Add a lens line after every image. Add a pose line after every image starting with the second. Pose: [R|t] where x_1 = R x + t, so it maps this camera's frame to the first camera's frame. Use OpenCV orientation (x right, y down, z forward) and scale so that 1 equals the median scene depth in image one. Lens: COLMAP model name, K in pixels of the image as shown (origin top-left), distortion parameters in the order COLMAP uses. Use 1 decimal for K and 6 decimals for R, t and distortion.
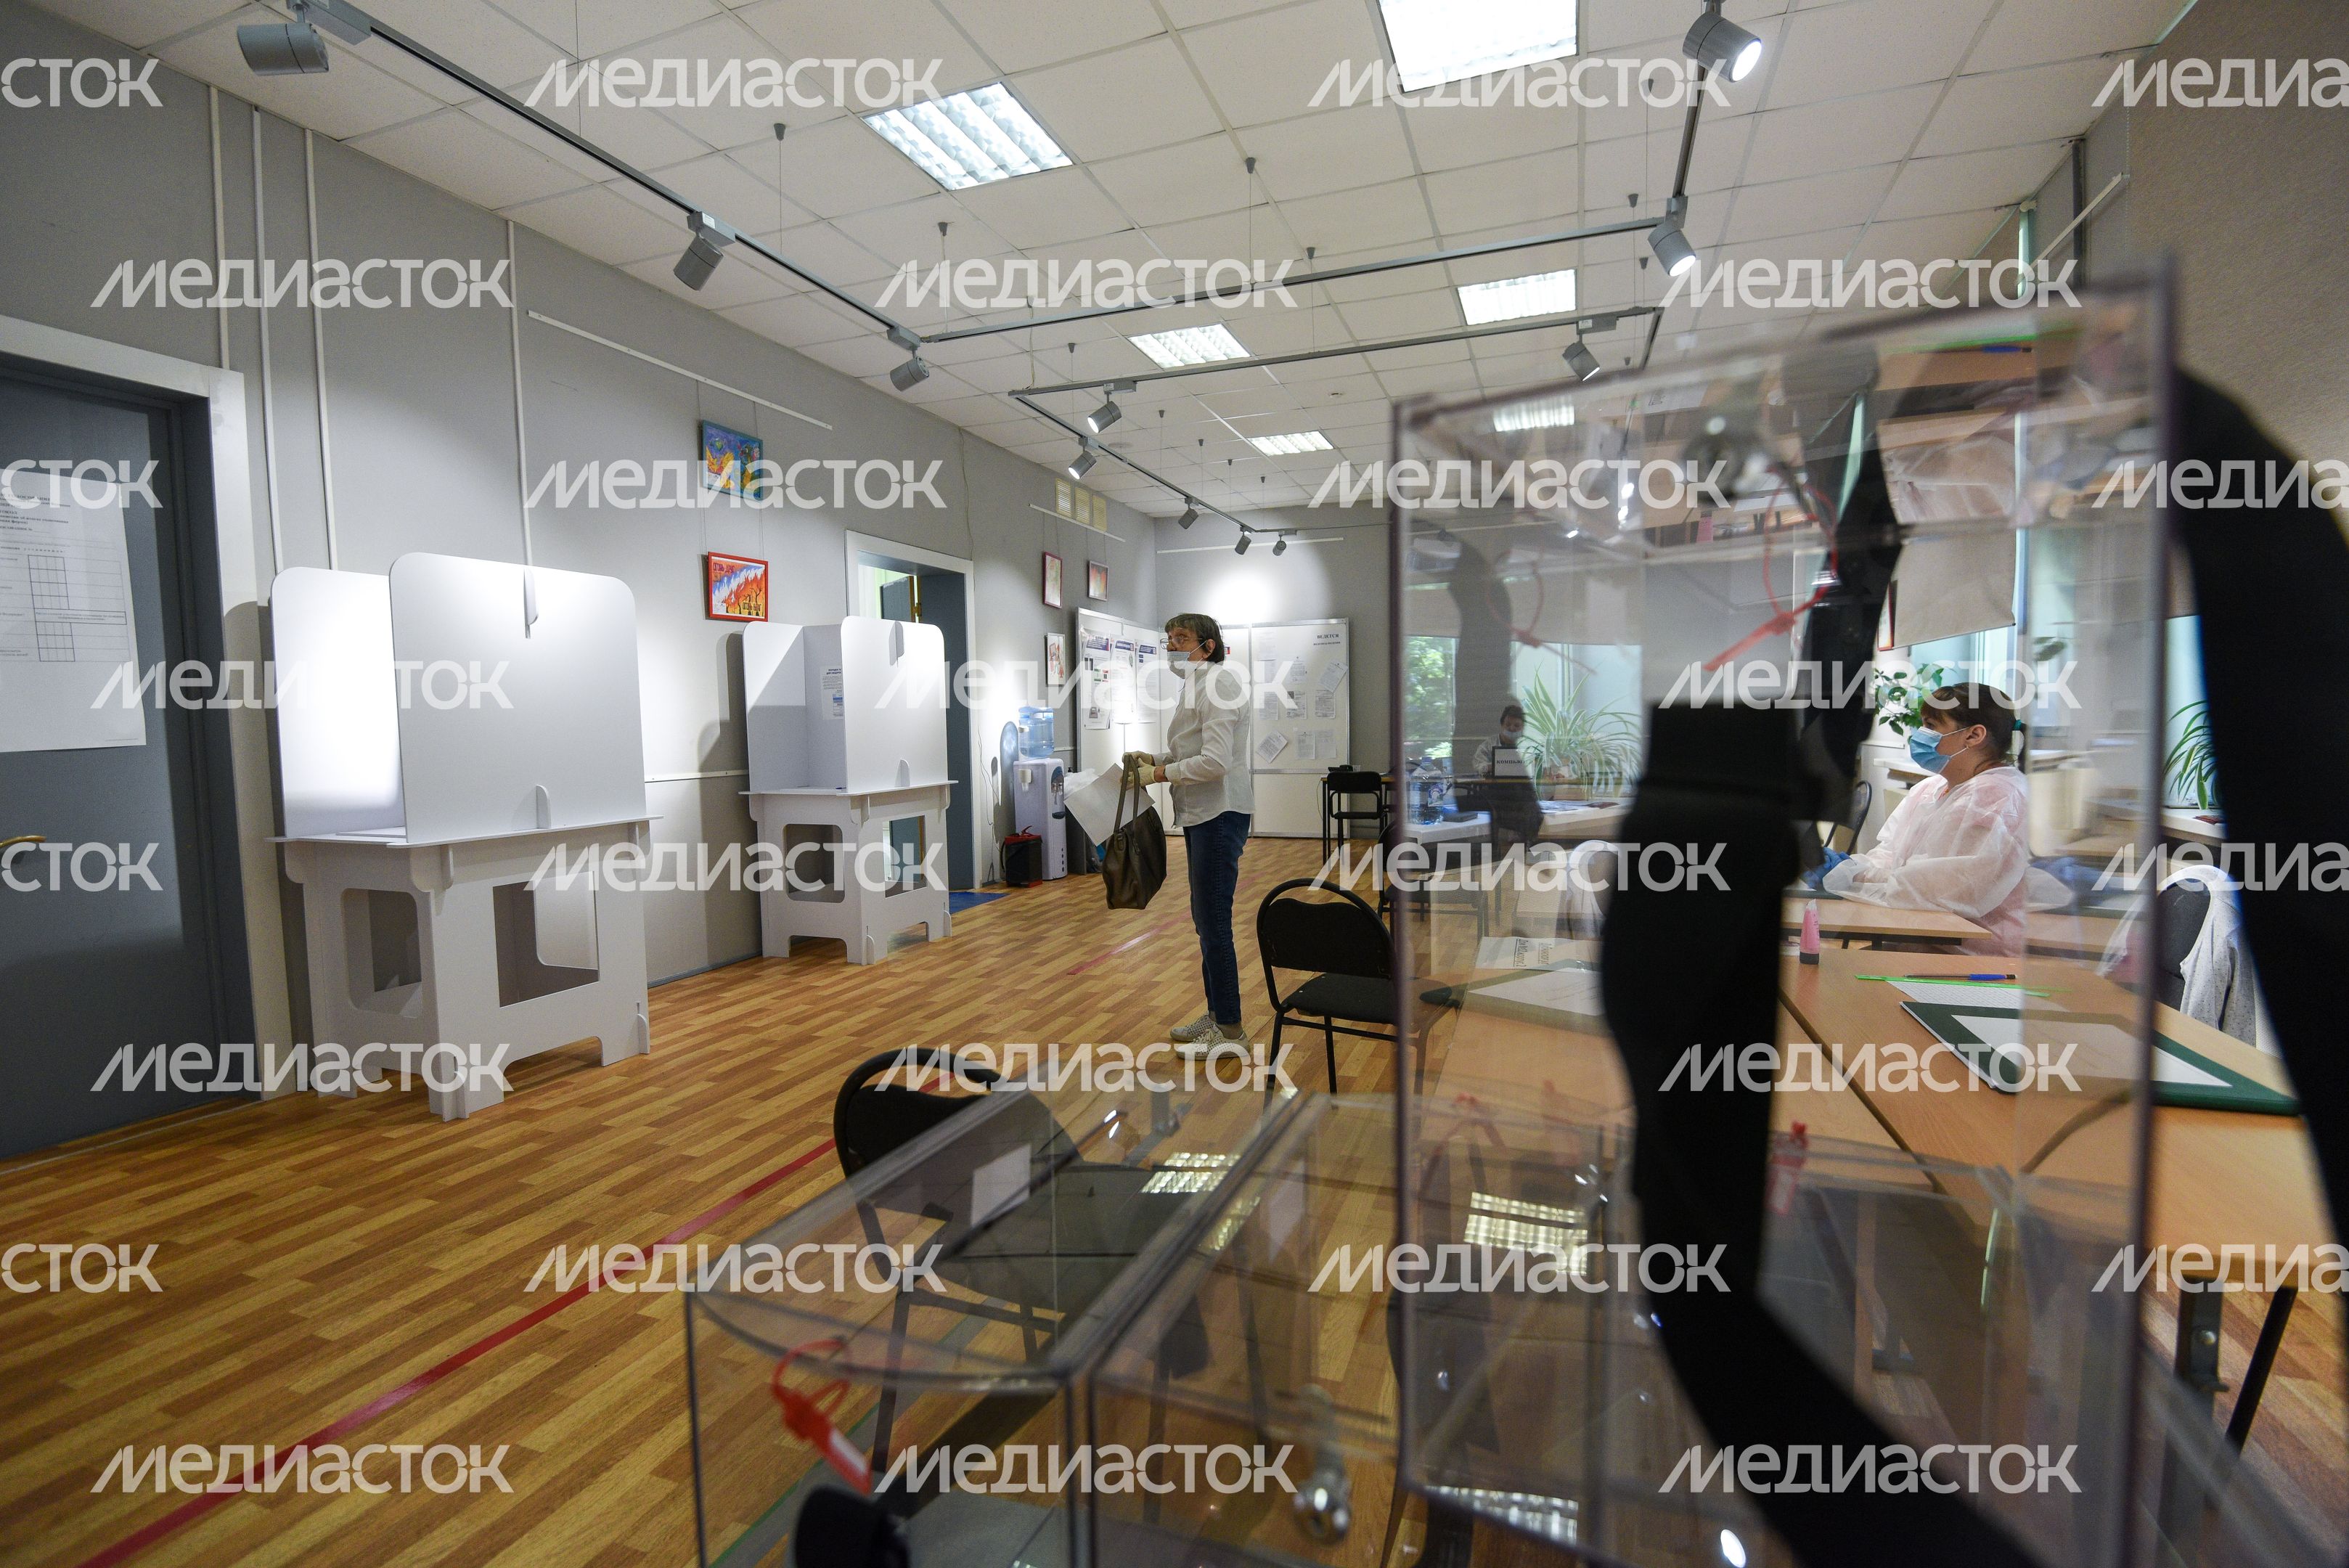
lens RADIAL K [[1075.1, 0, 1174.5], [0, 1075.1, 784.0], [0, 0, 1]] dist [0.002606, -0.017513]
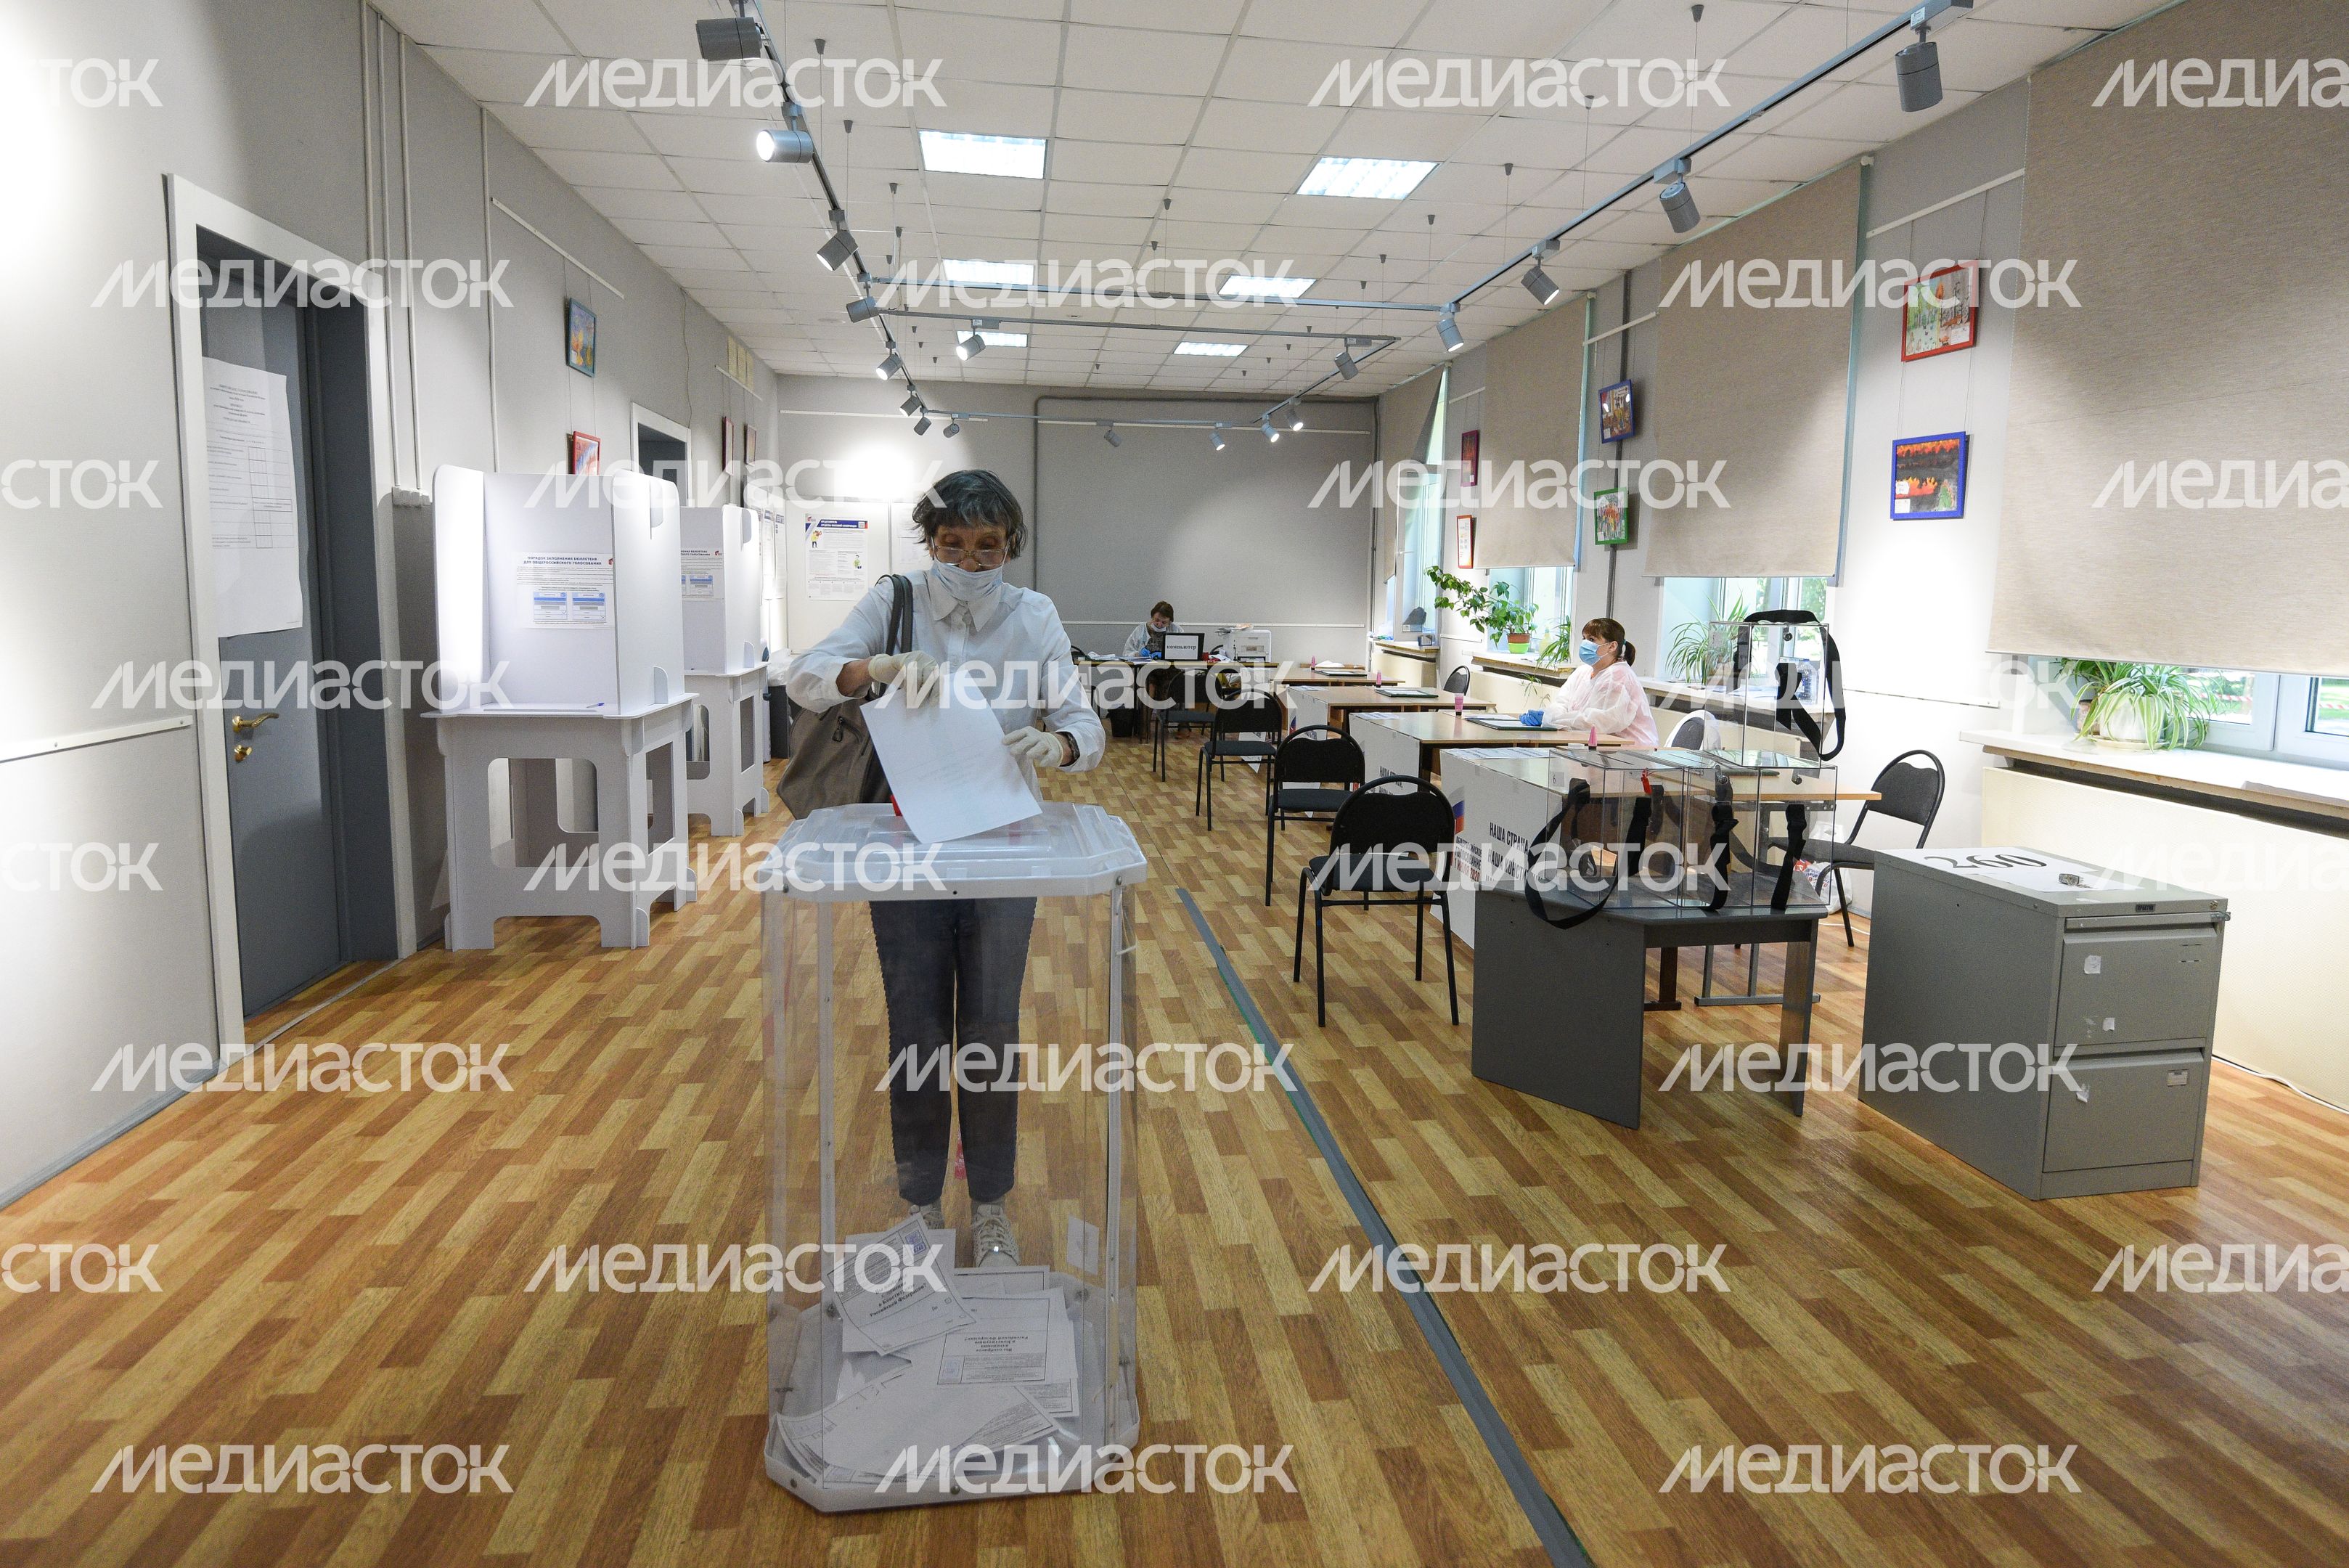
lens RADIAL K [[1319.5, 0, 1186.6], [0, 1319.5, 726.3], [0, 0, 1]] dist [-0.000265, -0.027323]
pose [[0.878384, -0.019165, 0.477570, -0.698198], [-0.004427, 0.998827, 0.048227, -0.008314], [-0.477934, -0.044476, 0.877269, -0.461311]]
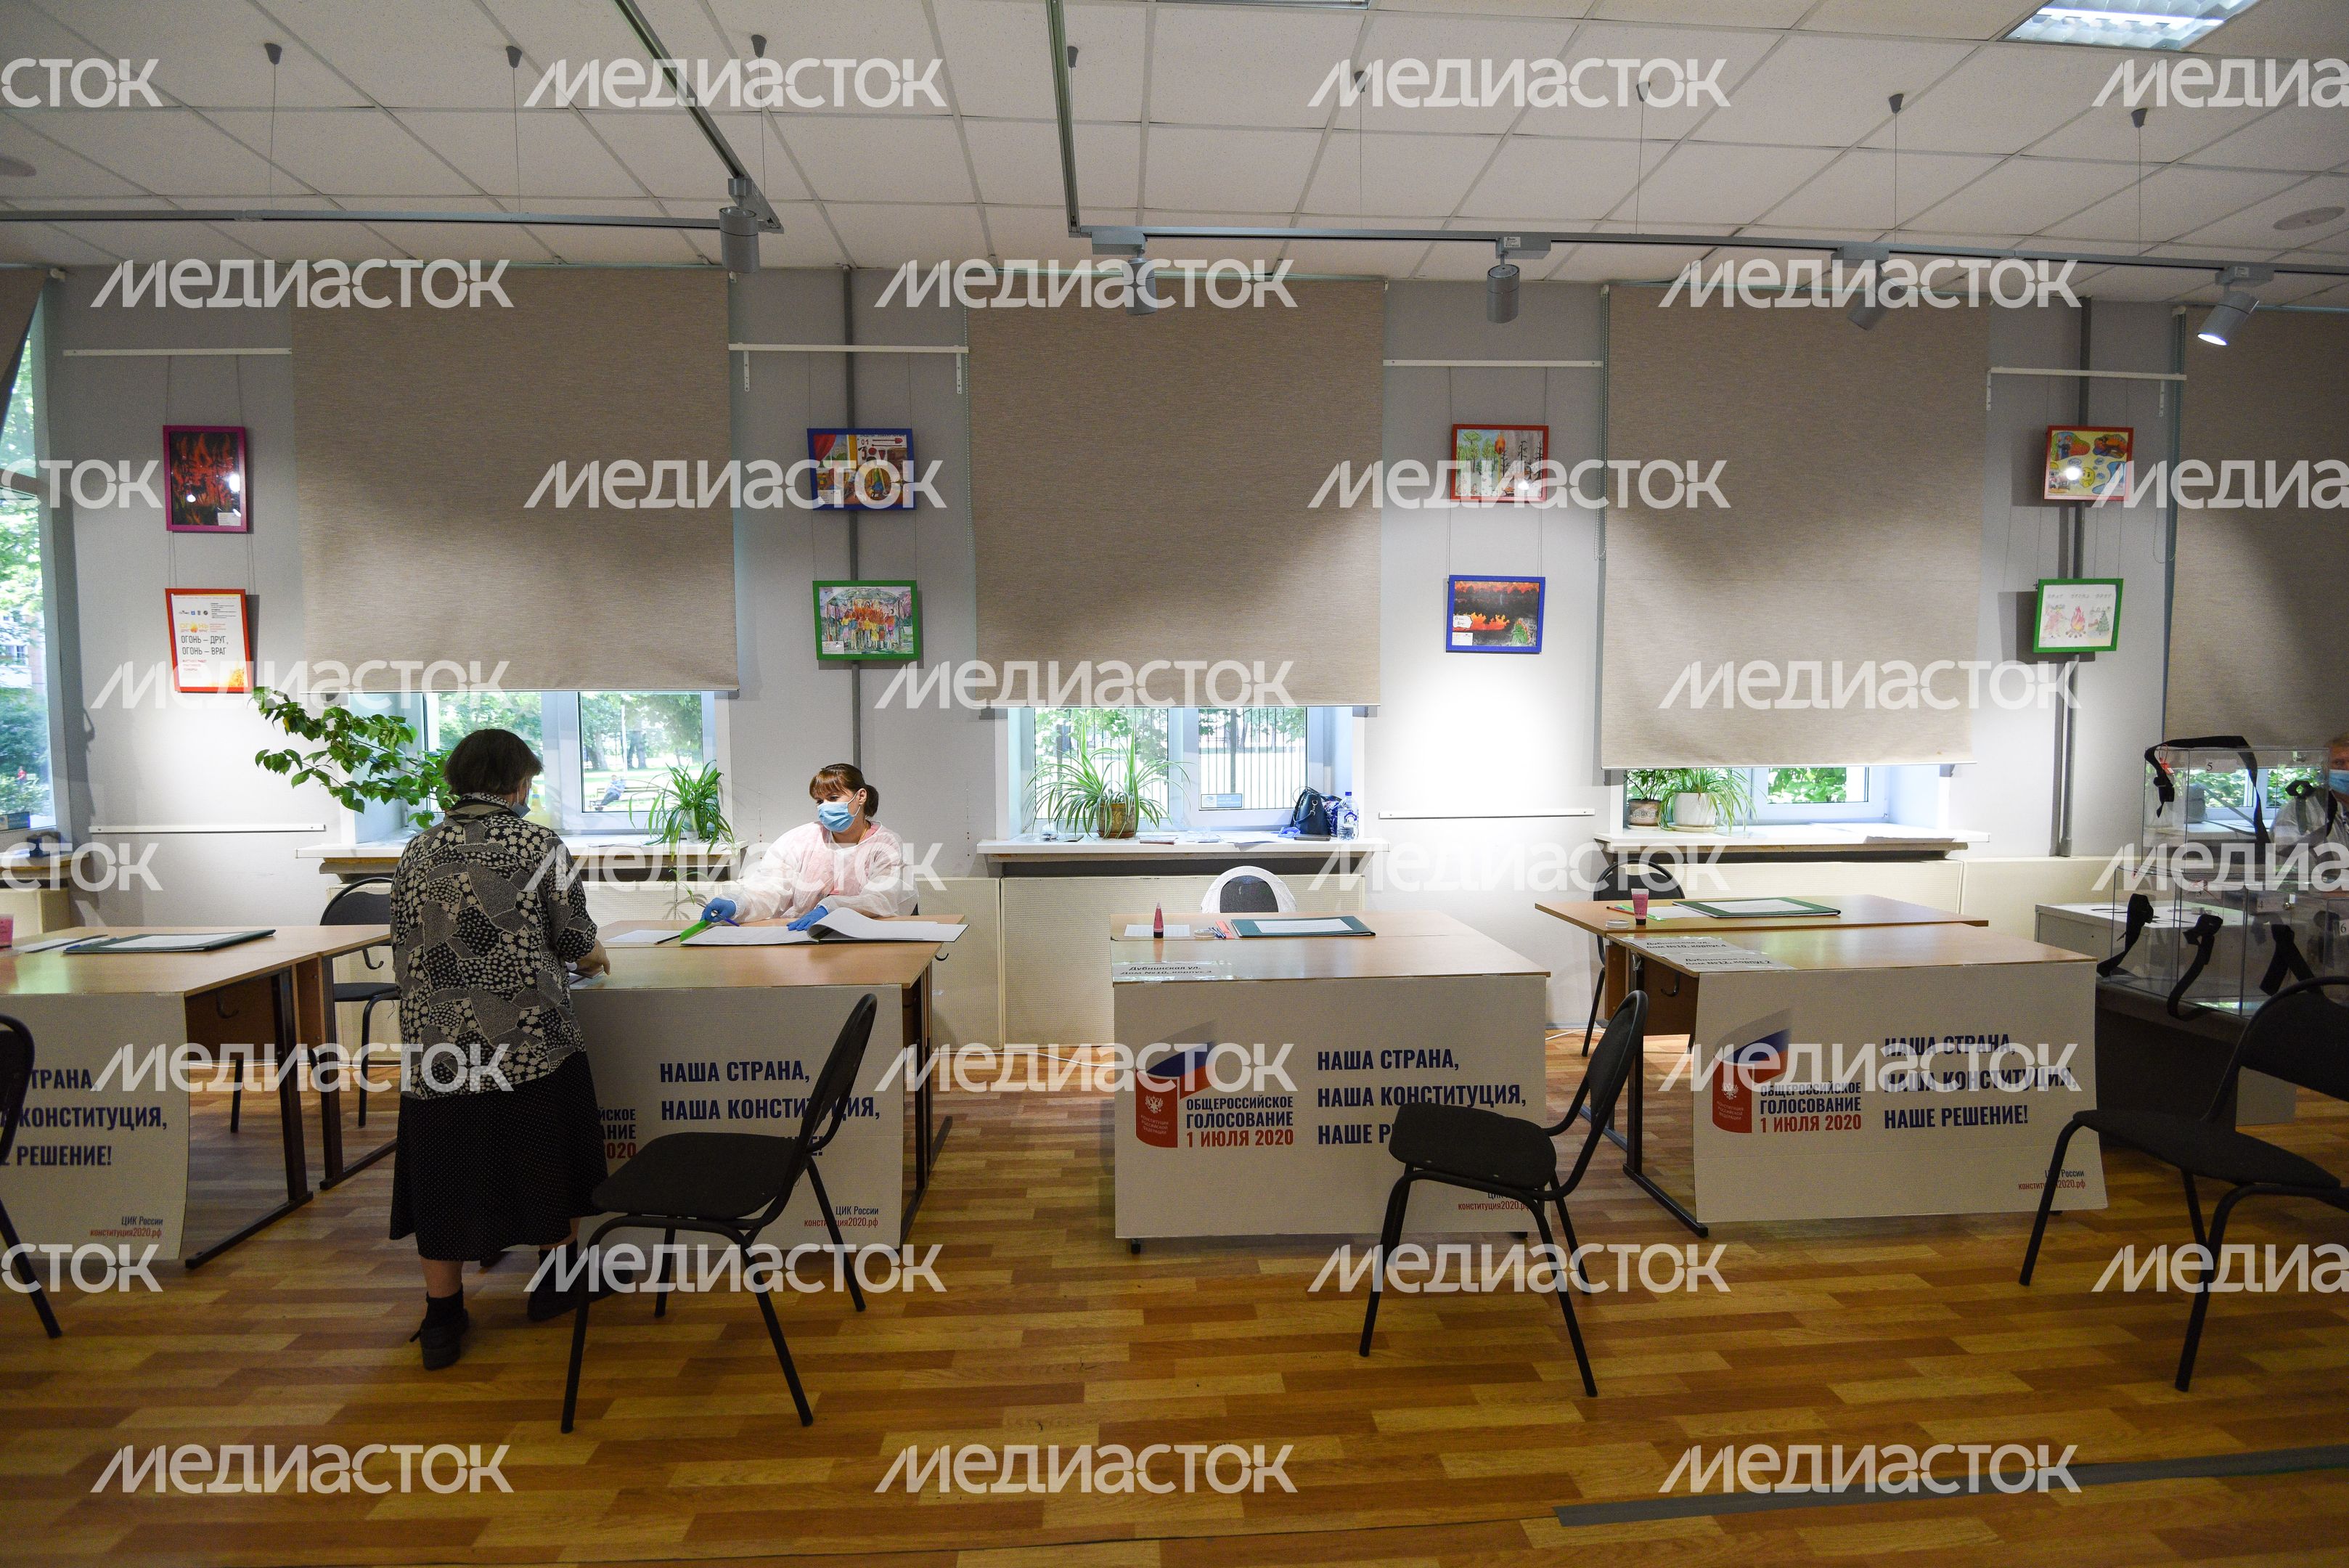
lens RADIAL K [[1074.8, 0, 1174.5], [0, 1074.8, 784.0], [0, 0, 1]] dist [0.011110, -0.025664]
pose [[-0.410442, -0.035904, 0.911180, -0.340437], [0.065416, 0.995491, 0.068693, -0.117165], [-0.909537, 0.087800, -0.406243, 1.169577]]
